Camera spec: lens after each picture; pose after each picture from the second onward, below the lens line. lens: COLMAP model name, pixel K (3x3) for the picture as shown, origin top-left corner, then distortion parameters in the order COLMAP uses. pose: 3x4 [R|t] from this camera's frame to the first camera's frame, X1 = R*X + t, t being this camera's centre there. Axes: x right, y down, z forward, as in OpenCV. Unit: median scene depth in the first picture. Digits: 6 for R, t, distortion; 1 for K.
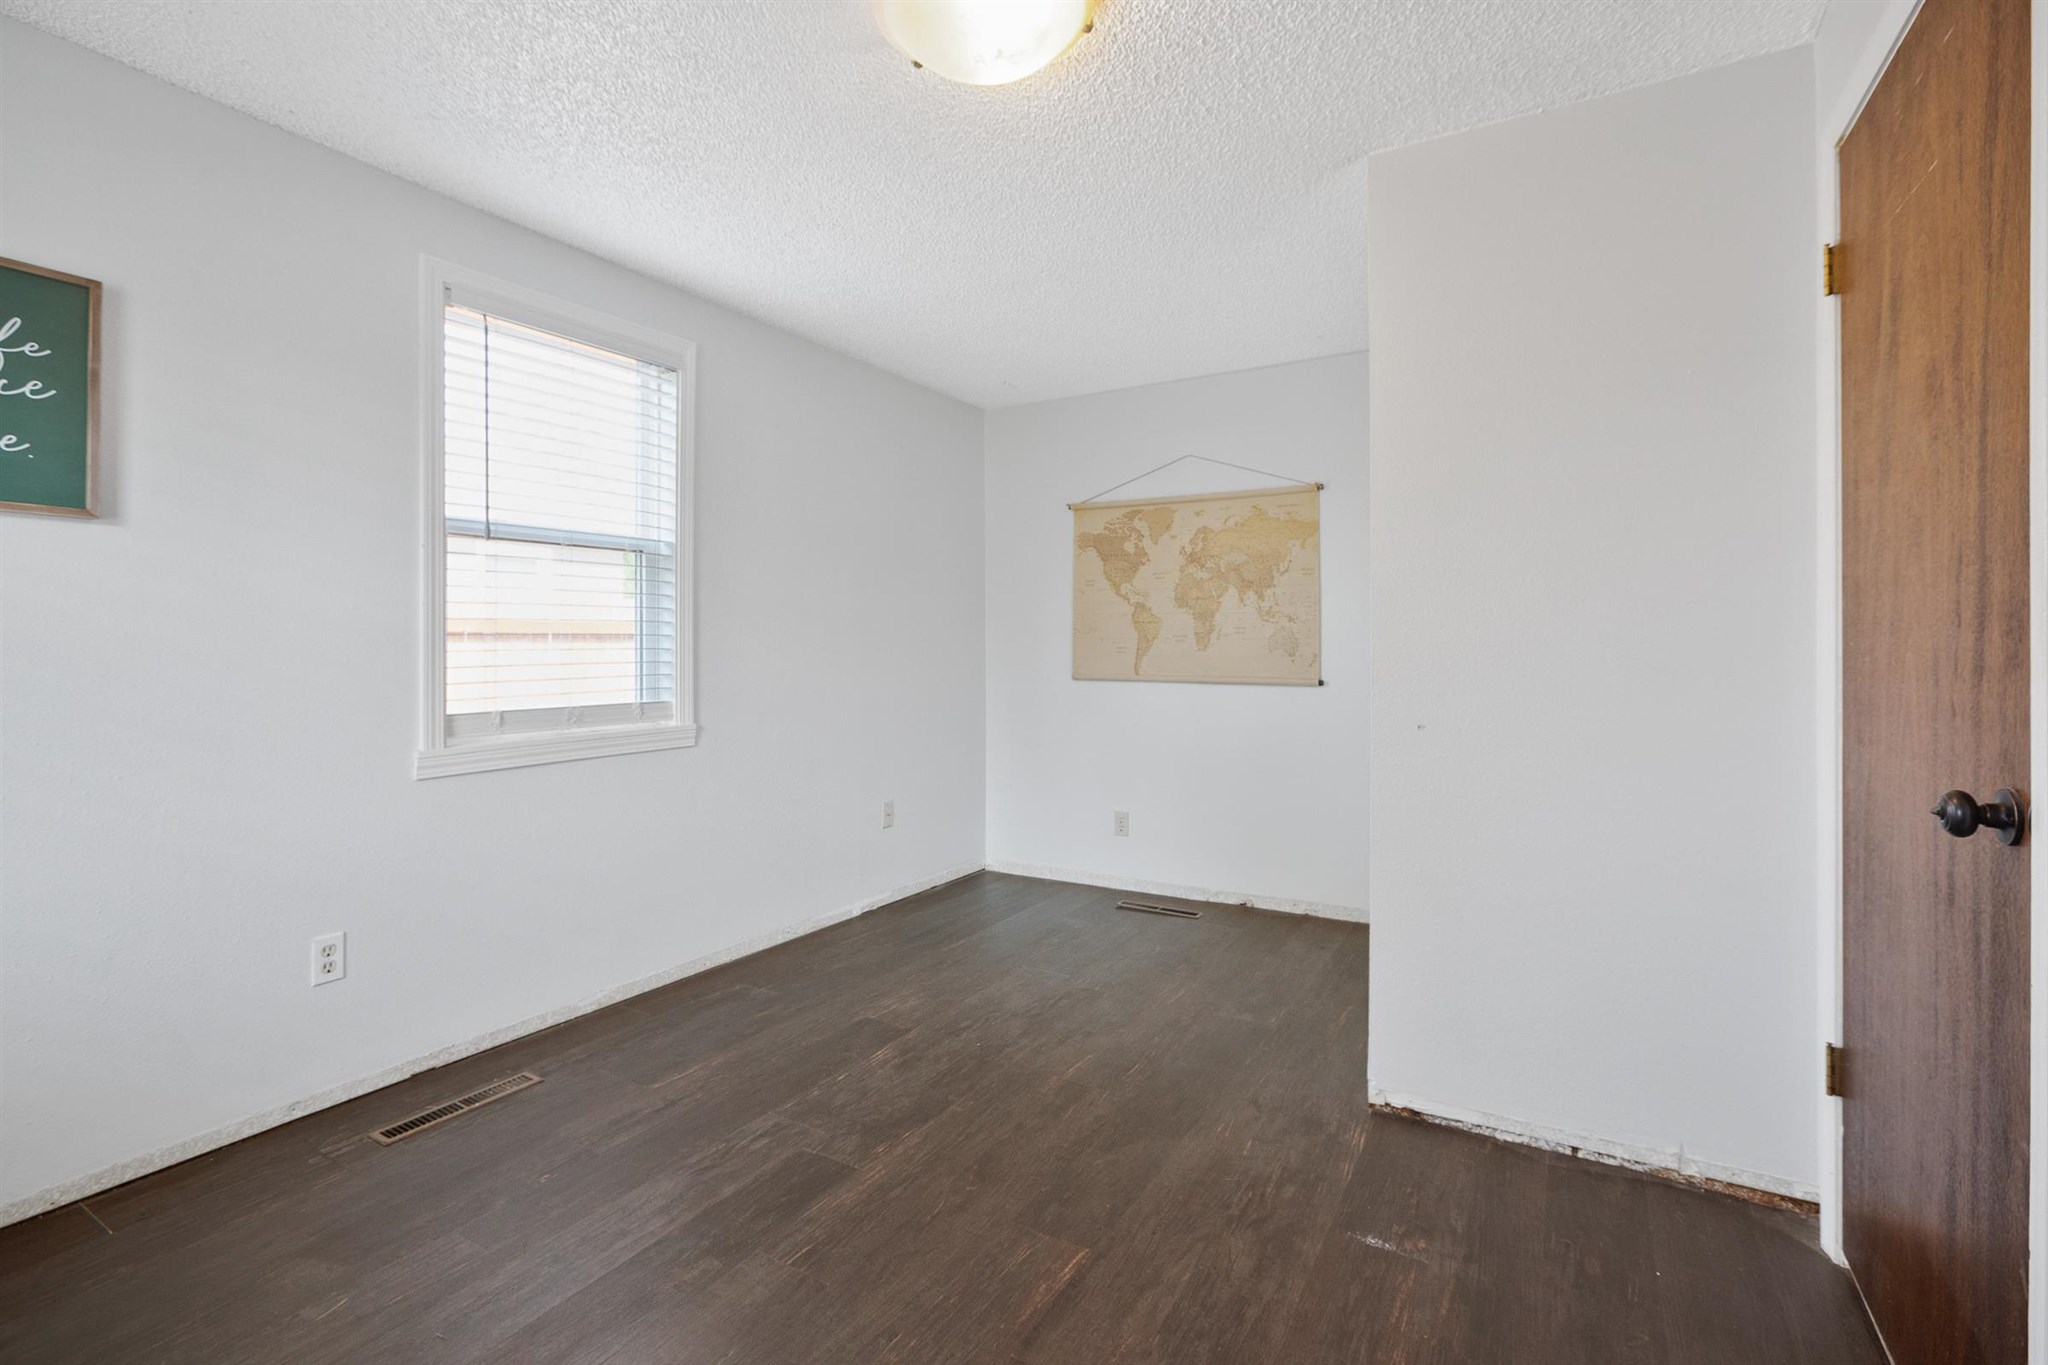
lens RADIAL K [[948.3, 0, 1023.9], [0, 948.3, 647.0], [0, 0, 1]] dist [-0.000418, 0.000008]
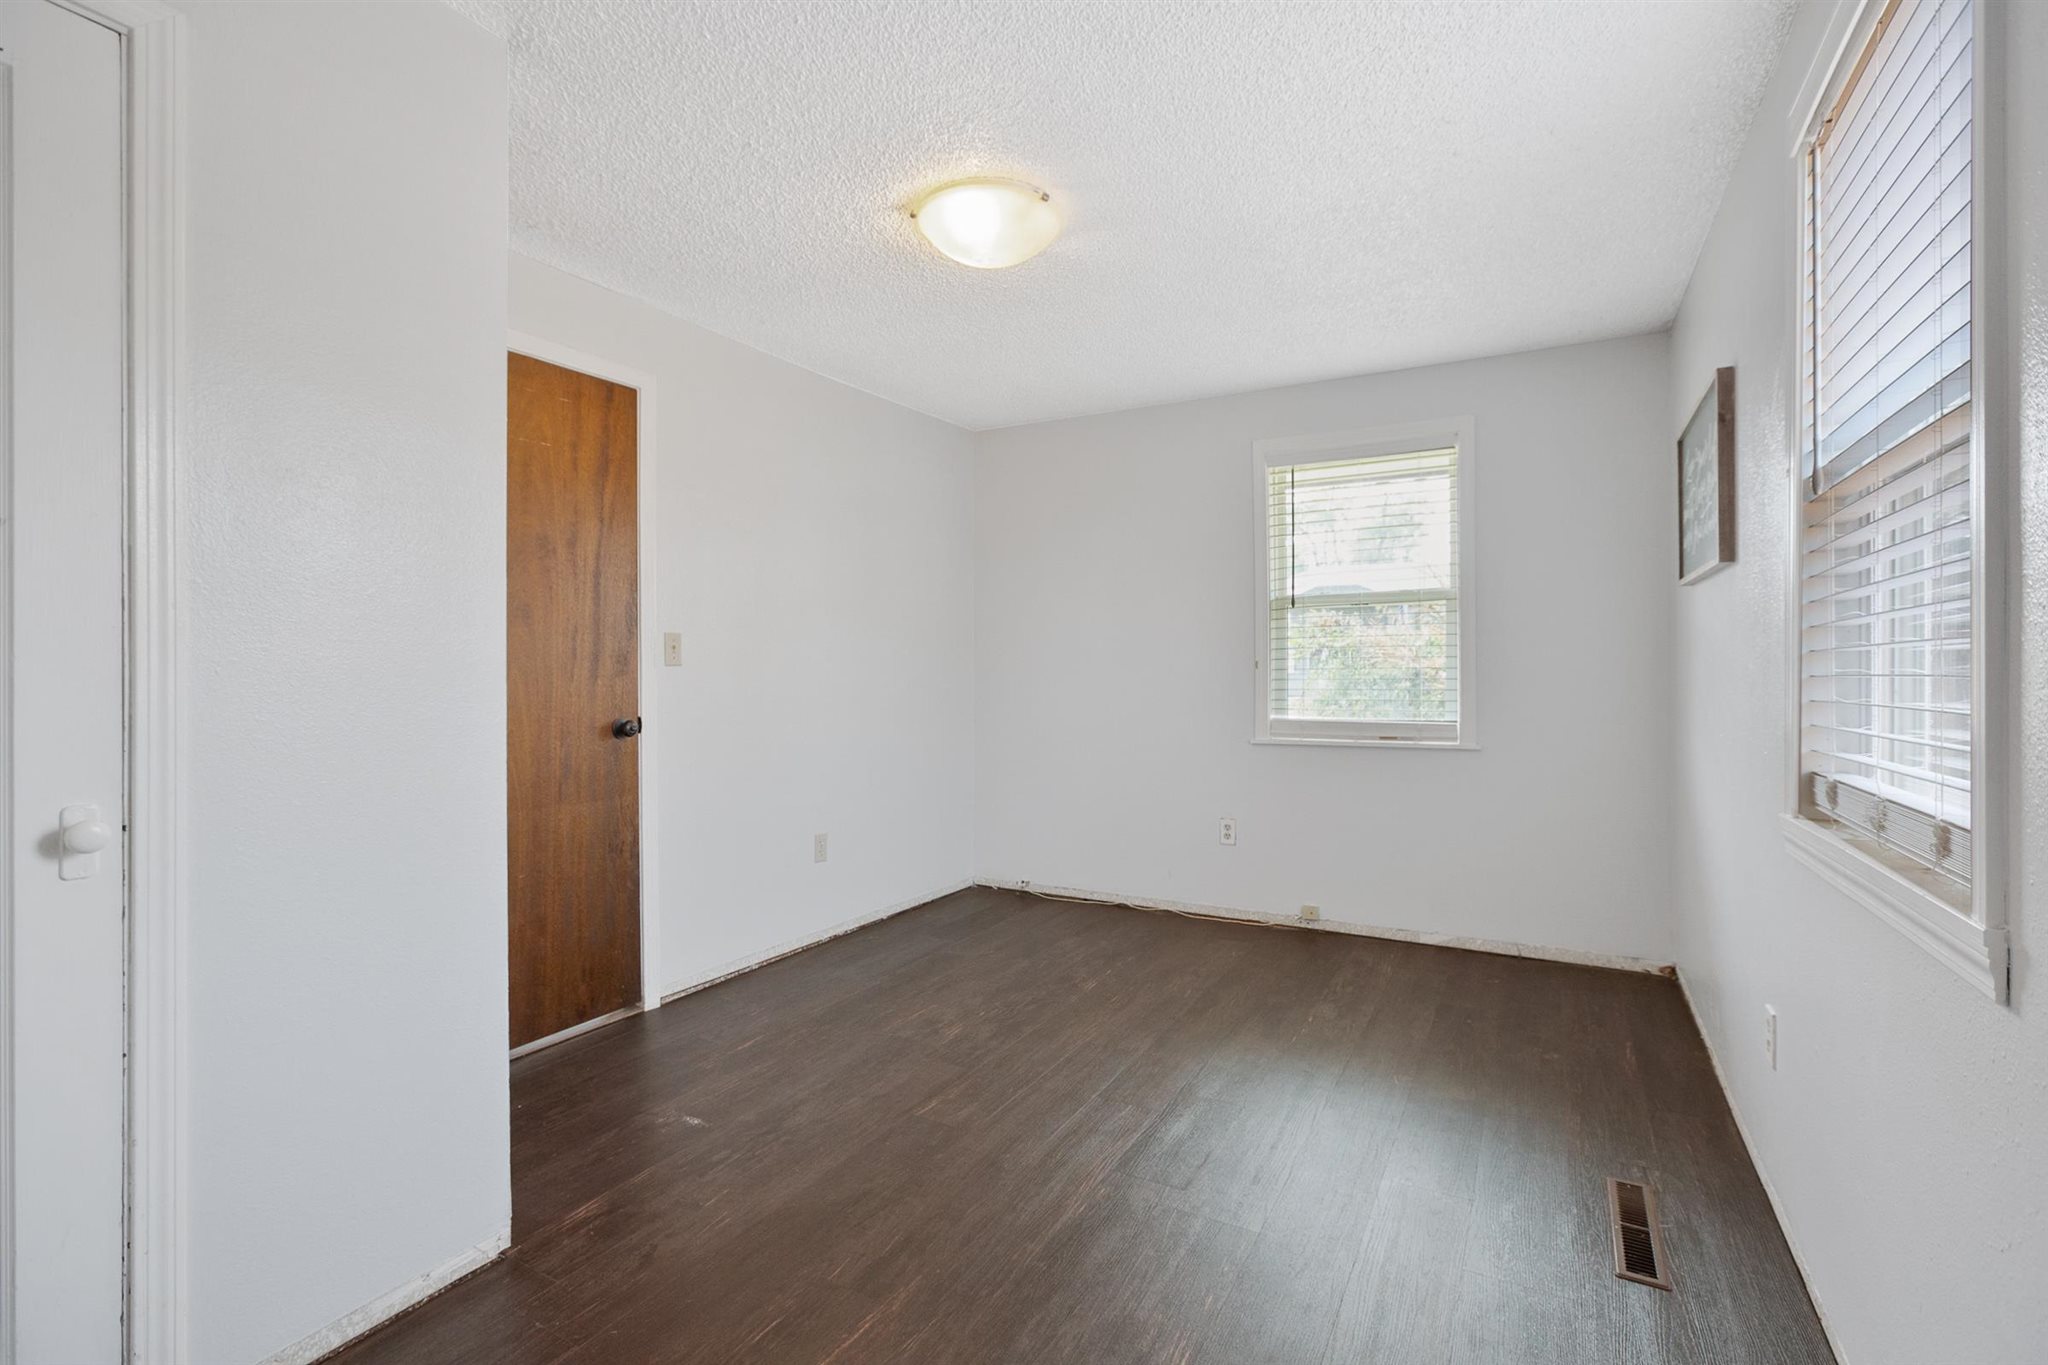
lens RADIAL K [[937.2, 0, 1022.3], [0, 937.2, 657.4], [0, 0, 1]] dist [-0.000615, 0.000188]
pose [[-0.999868, 0.000710, -0.016259, -0.064242], [0.000771, 0.999993, -0.003789, -0.009671], [0.016256, -0.003801, -0.999861, 2.332890]]
